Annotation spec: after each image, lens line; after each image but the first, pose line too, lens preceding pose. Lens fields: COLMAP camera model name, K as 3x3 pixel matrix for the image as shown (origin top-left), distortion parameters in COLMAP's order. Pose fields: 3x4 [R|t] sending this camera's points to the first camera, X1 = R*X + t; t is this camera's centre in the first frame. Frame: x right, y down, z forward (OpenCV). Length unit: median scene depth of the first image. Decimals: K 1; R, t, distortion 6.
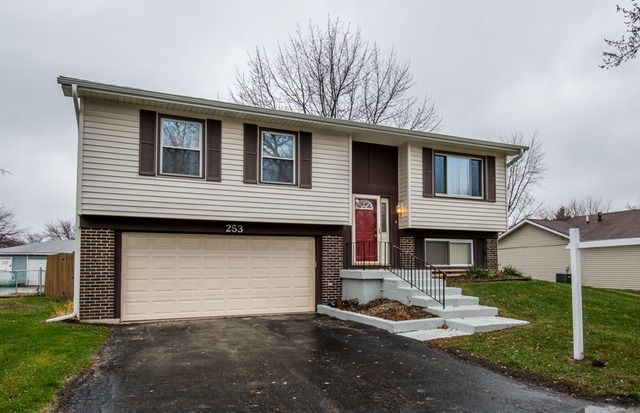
lens RADIAL K [[514.8, 0, 356.7], [0, 514.8, 243.8], [0, 0, 1]] dist [0.010797, 0.001283]
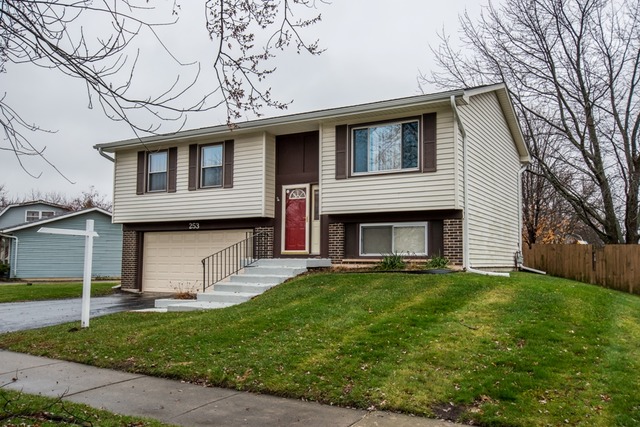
lens RADIAL K [[550.7, 0, 320.0], [0, 550.7, 215.2], [0, 0, 1]] dist [0.017588, 0.009023]
pose [[0.529270, -0.064635, -0.845988, 1.027149], [0.031456, 0.997903, -0.056562, 0.029761], [0.847870, 0.003325, 0.530193, 0.497514]]
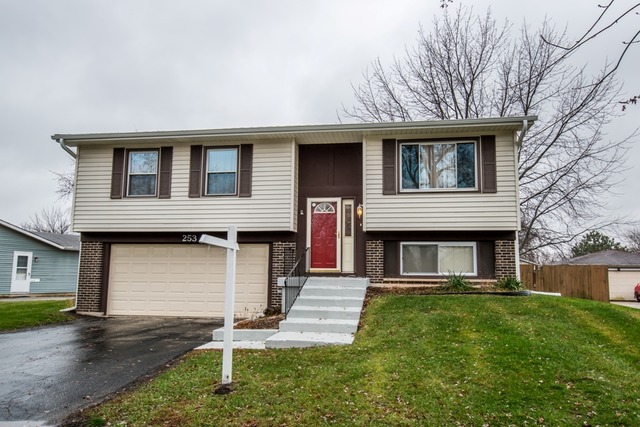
lens RADIAL K [[477.9, 0, 318.4], [0, 477.9, 211.7], [0, 0, 1]] dist [0.014995, -0.000373]
pose [[0.793001, -0.067931, -0.605421, 0.582669], [0.014580, 0.995596, -0.092612, 0.012802], [0.609046, 0.064614, 0.790499, 0.316439]]
